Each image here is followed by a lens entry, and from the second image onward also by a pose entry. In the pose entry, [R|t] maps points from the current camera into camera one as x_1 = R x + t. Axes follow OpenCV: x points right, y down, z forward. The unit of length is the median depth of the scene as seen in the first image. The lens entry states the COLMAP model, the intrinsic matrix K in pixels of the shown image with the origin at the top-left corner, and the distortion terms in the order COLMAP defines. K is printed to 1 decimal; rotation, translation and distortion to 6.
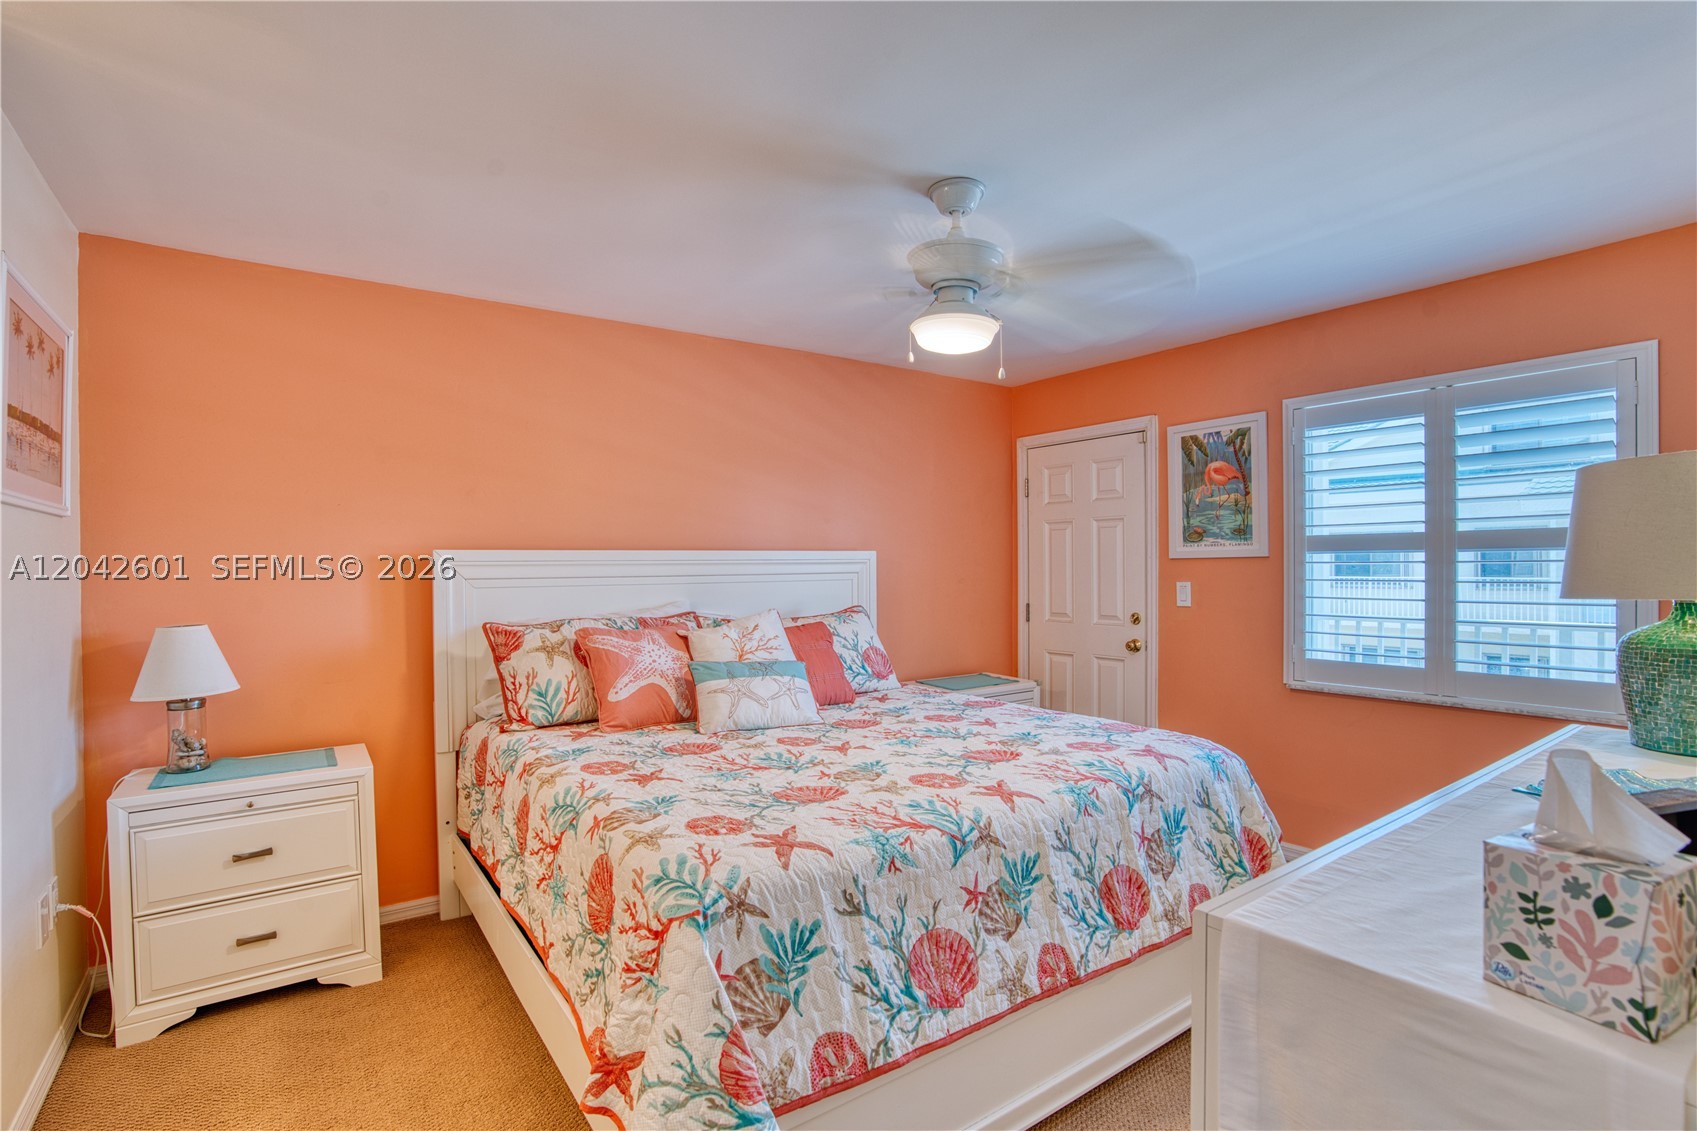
lens RADIAL K [[788.4, 0, 863.9], [0, 788.4, 571.7], [0, 0, 1]] dist [-0.057122, 0.021784]
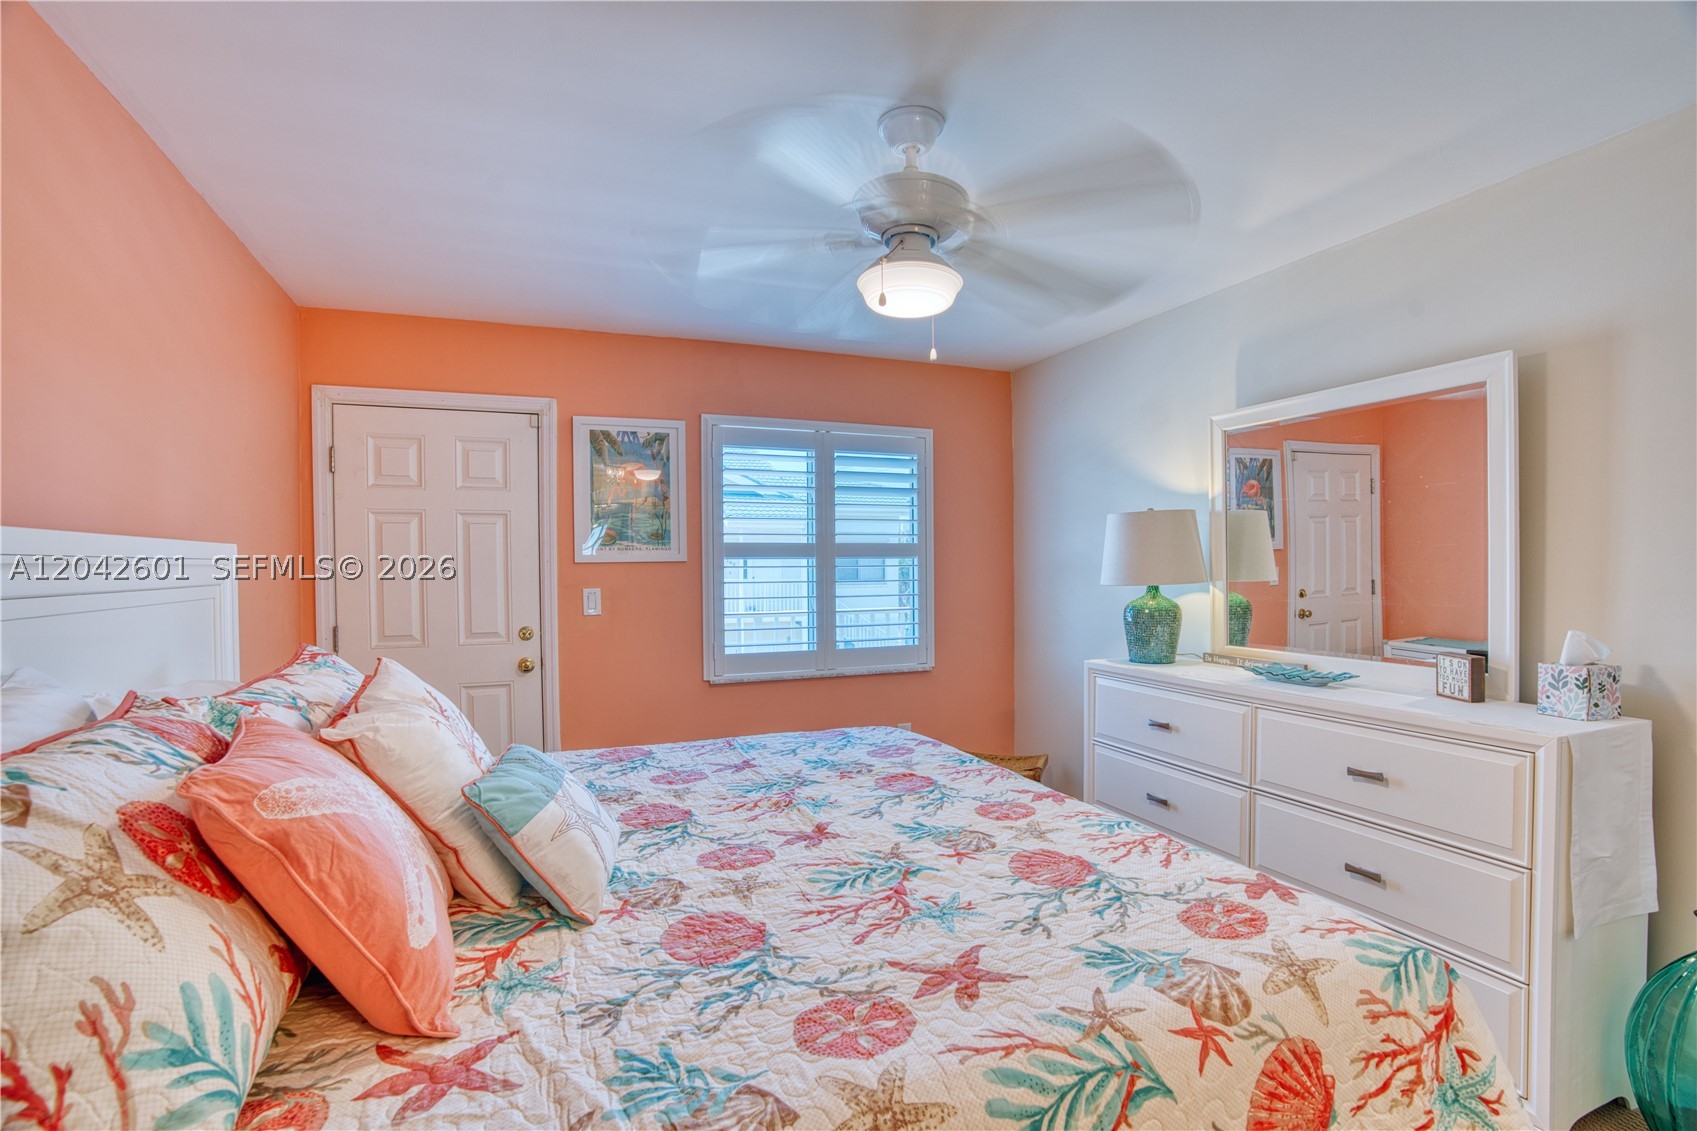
lens RADIAL K [[788.4, 0, 847.2], [0, 788.4, 578.3], [0, 0, 1]] dist [-0.057122, 0.021784]
pose [[0.254771, -0.010882, 0.966940, -0.507745], [0.014193, 0.999871, 0.007513, -0.001857], [-0.966897, 0.011810, 0.254893, 0.603641]]
